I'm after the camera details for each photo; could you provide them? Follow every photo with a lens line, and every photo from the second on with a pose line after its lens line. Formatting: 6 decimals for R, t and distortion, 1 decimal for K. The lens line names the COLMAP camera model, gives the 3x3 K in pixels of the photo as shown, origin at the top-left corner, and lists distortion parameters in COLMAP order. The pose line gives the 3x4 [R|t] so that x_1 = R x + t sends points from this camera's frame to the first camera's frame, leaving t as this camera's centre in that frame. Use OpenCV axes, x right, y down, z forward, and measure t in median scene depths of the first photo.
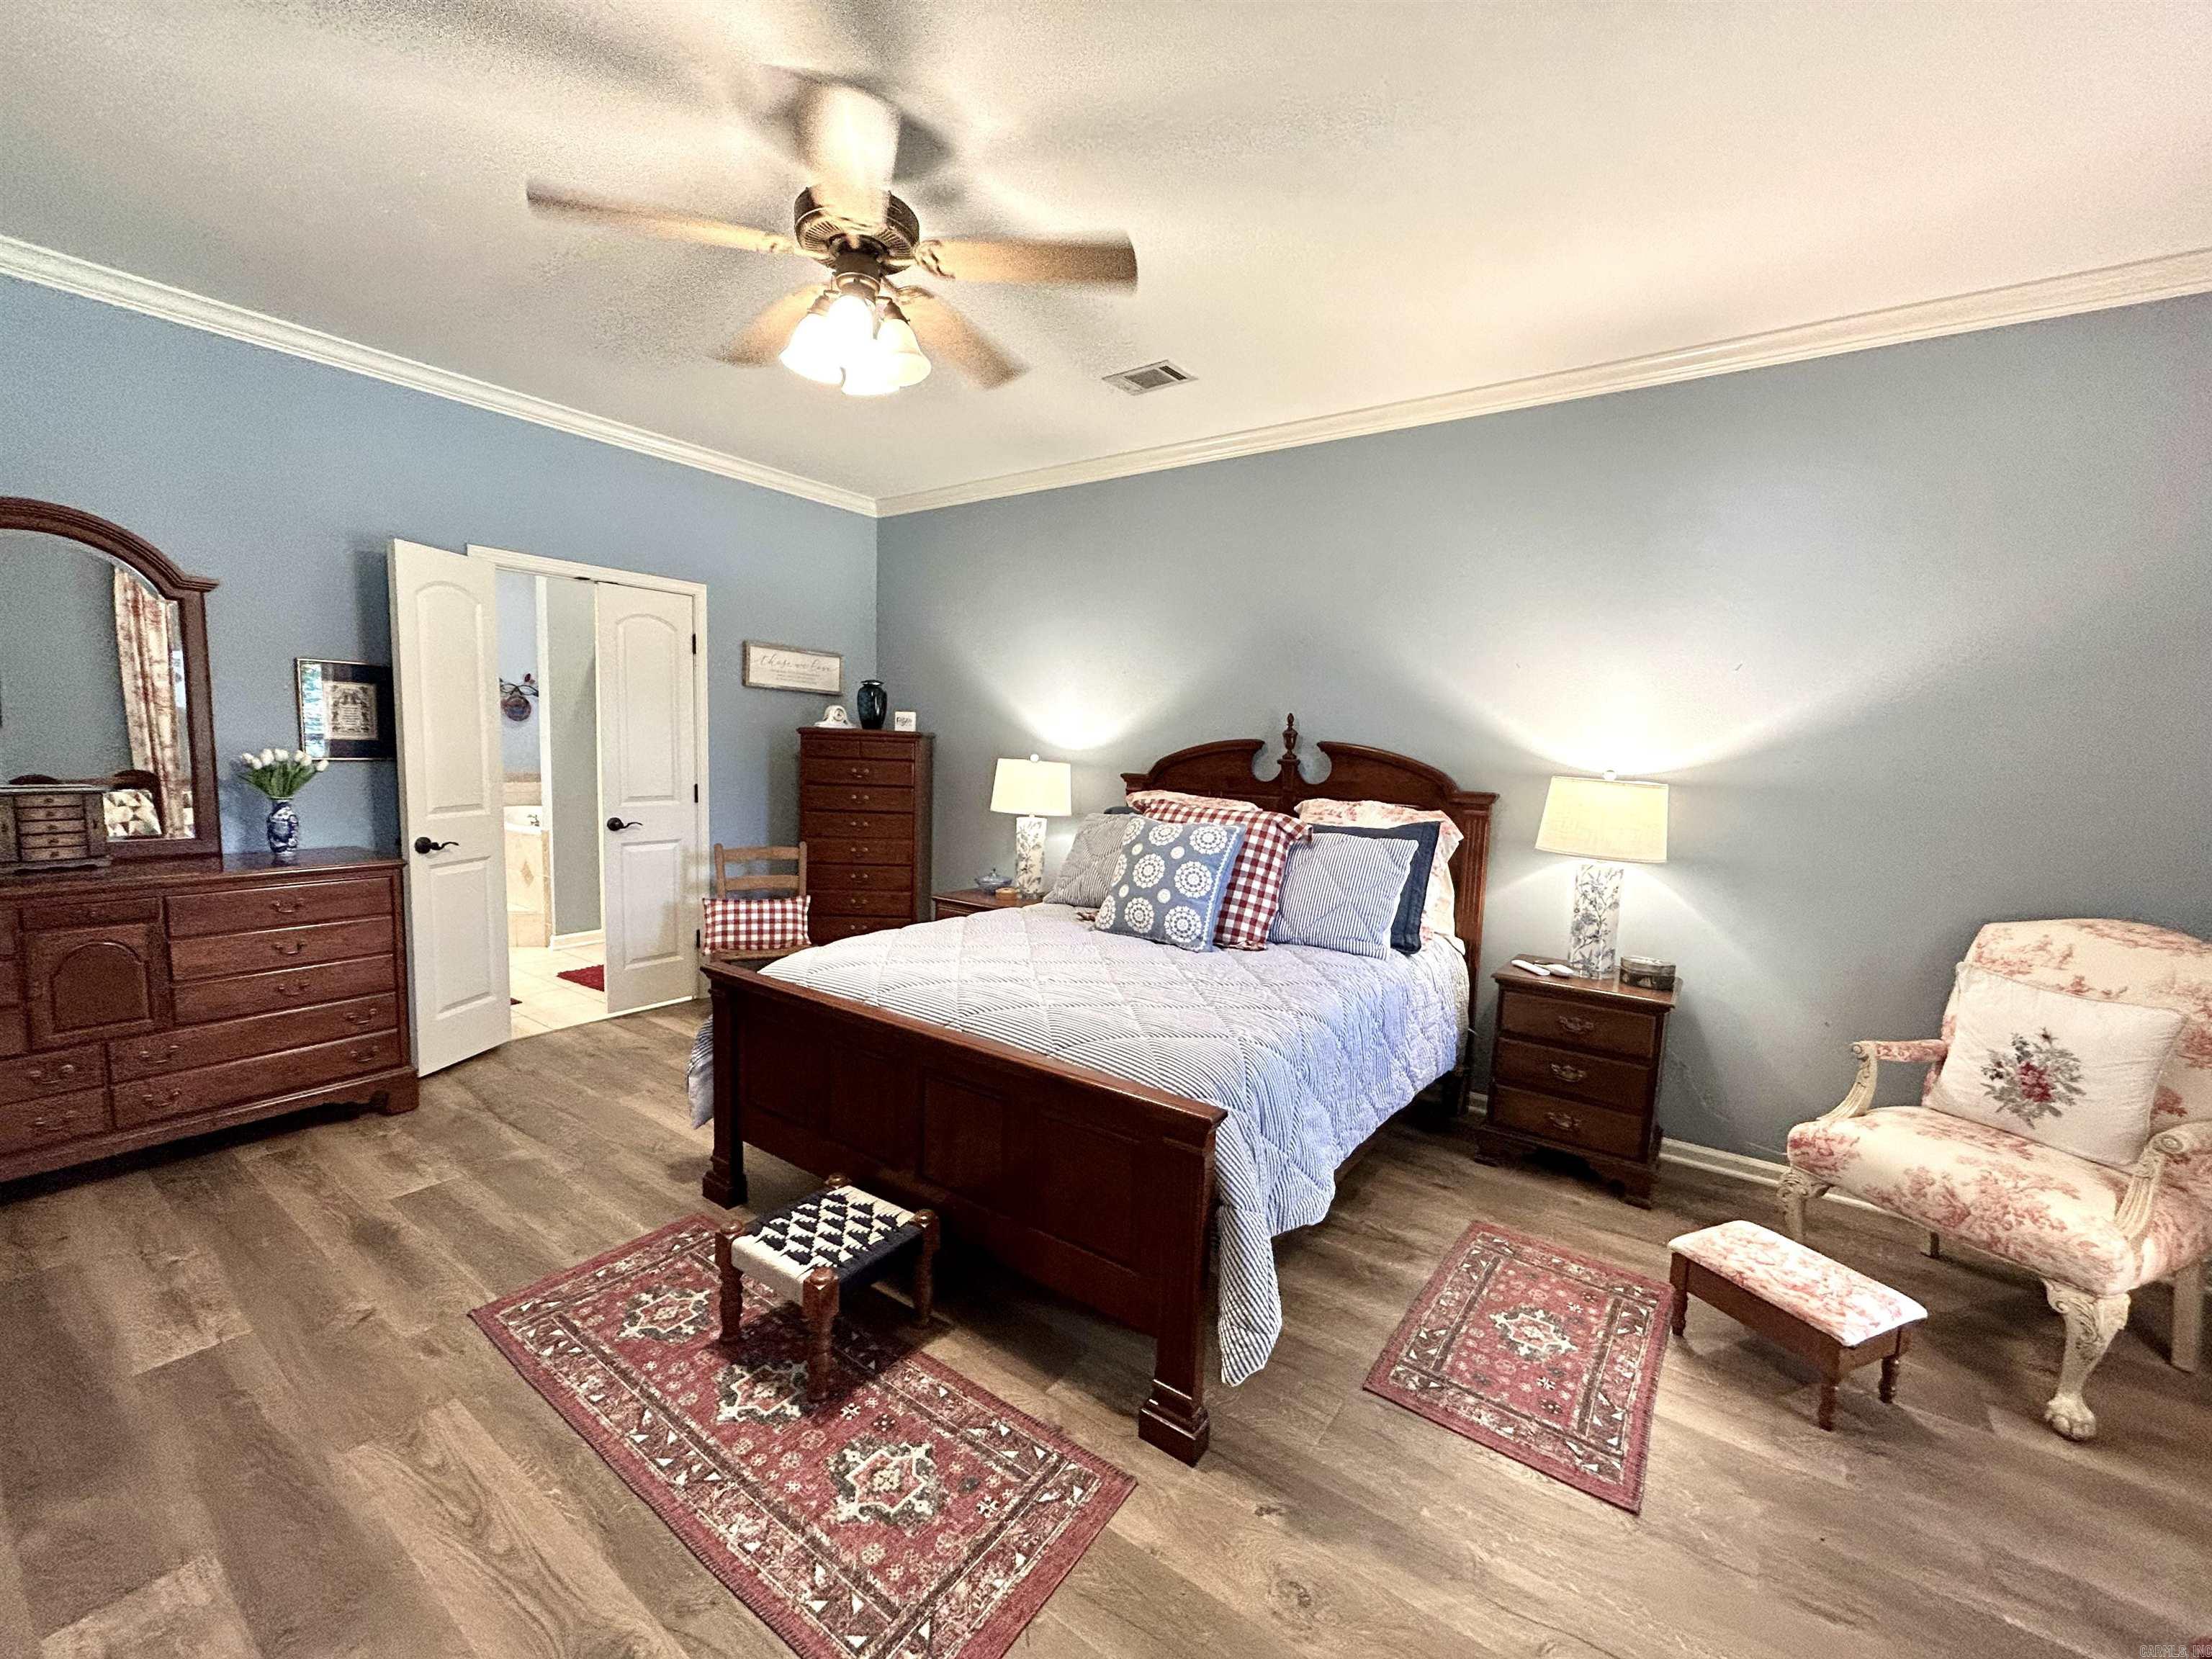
lens RADIAL K [[896.6, 0, 1101.2], [0, 896.6, 826.3], [0, 0, 1]] dist [0.000258, 0.000058]
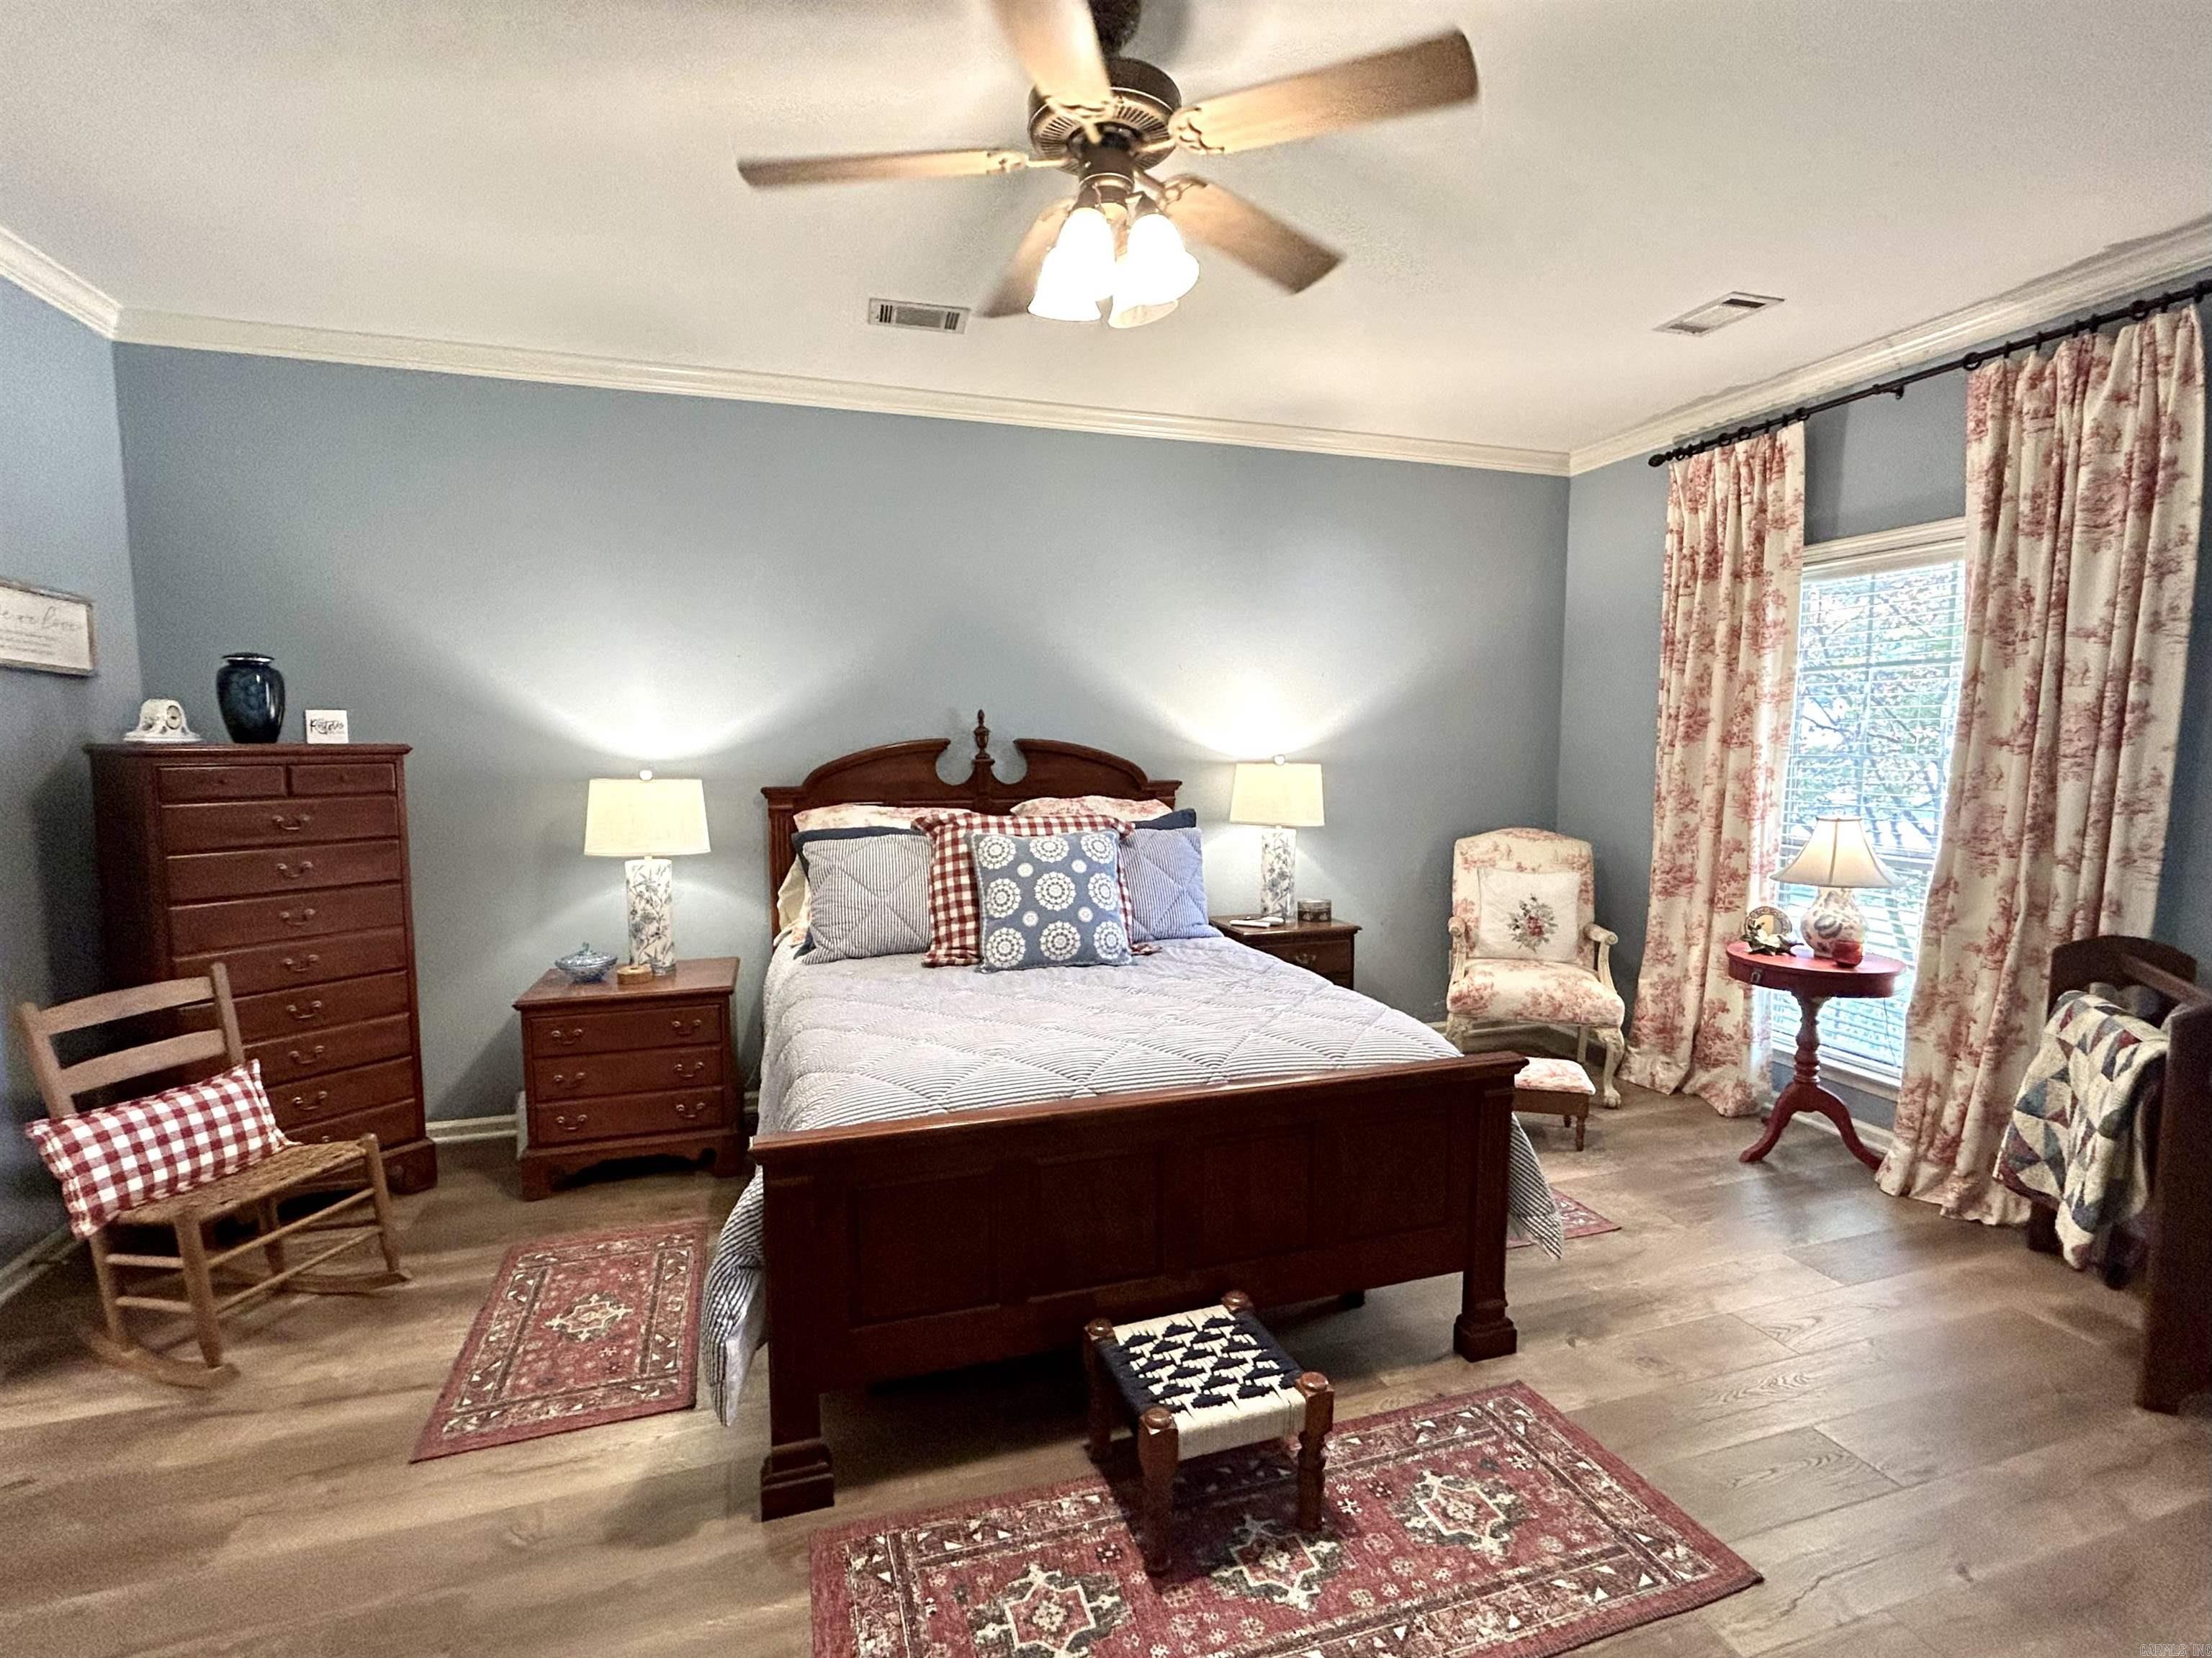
lens RADIAL K [[988.9, 0, 1103.2], [0, 988.9, 846.6], [0, 0, 1]] dist [-0.000329, -0.000468]
pose [[0.612302, -0.117092, 0.781905, -0.525489], [0.098887, 0.992548, 0.071199, -0.045655], [-0.784415, 0.033725, 0.619318, 0.271808]]
